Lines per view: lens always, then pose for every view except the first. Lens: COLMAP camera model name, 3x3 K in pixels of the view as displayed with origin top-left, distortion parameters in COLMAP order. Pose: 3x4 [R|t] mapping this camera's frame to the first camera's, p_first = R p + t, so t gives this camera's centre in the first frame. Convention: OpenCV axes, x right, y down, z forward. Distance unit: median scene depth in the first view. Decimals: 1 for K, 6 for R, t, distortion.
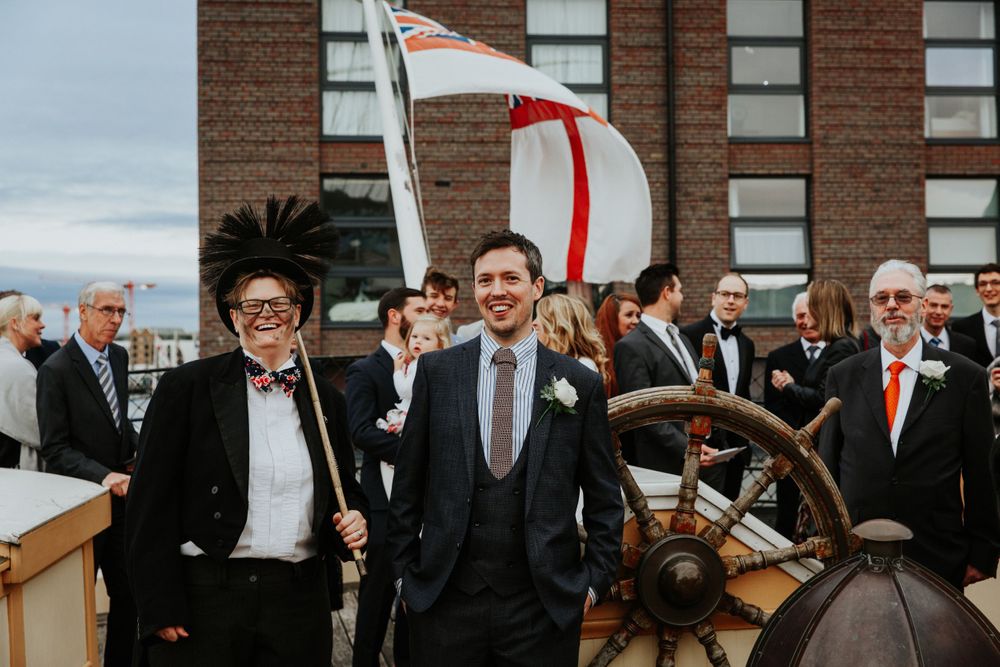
lens RADIAL K [[1491.8, 0, 483.4], [0, 1491.8, 325.6], [0, 0, 1]] dist [0.007523, 0.000000]
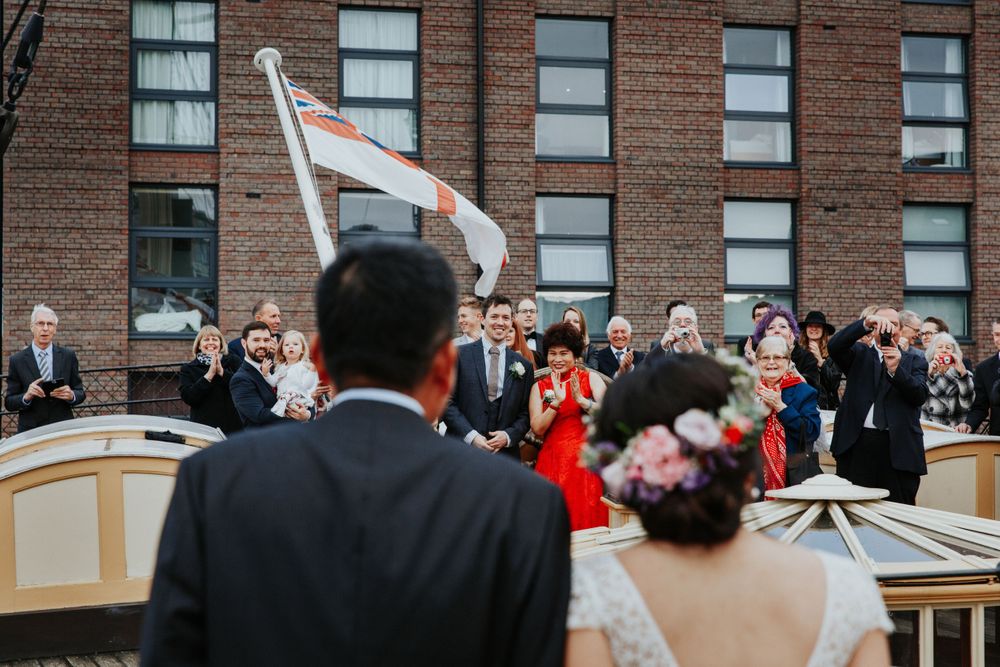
lens RADIAL K [[1902.7, 0, 476.5], [0, 1902.7, 302.5], [0, 0, 1]] dist [0.009852, 0.000000]
pose [[0.989333, 0.015112, 0.144886, -0.062890], [-0.012315, 0.999720, -0.020182, 0.000289], [-0.145150, 0.018182, 0.989243, -0.278597]]
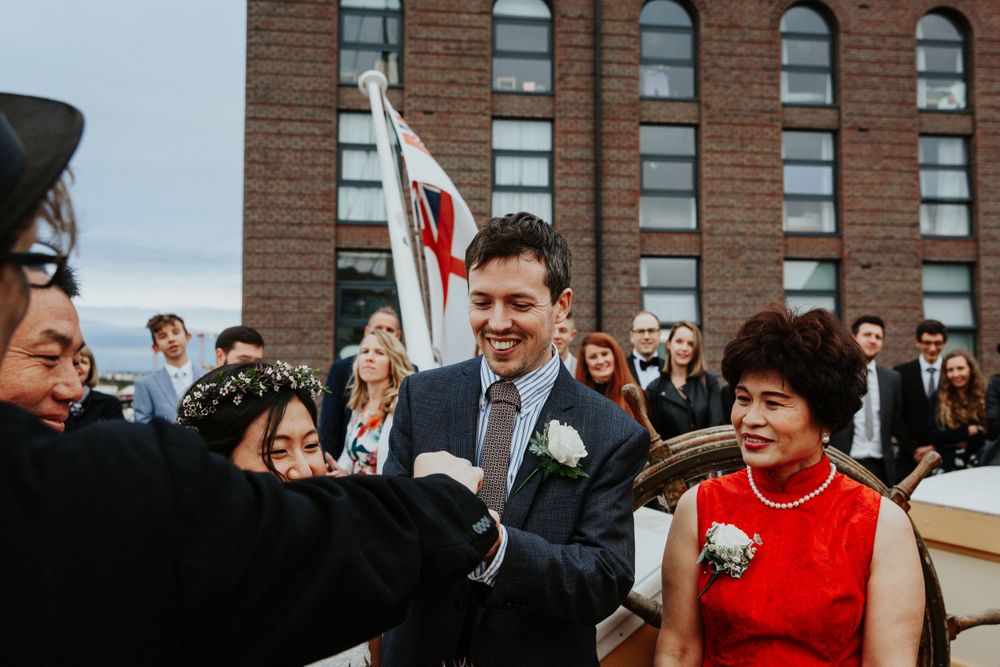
lens RADIAL K [[1038.6, 0, 506.4], [0, 1038.6, 318.7], [0, 0, 1]] dist [0.020509, 0.000000]
pose [[0.998502, 0.015439, 0.052498, -0.005234], [-0.013053, 0.998879, -0.045494, 0.000851], [-0.053141, 0.044741, 0.997584, 0.072372]]
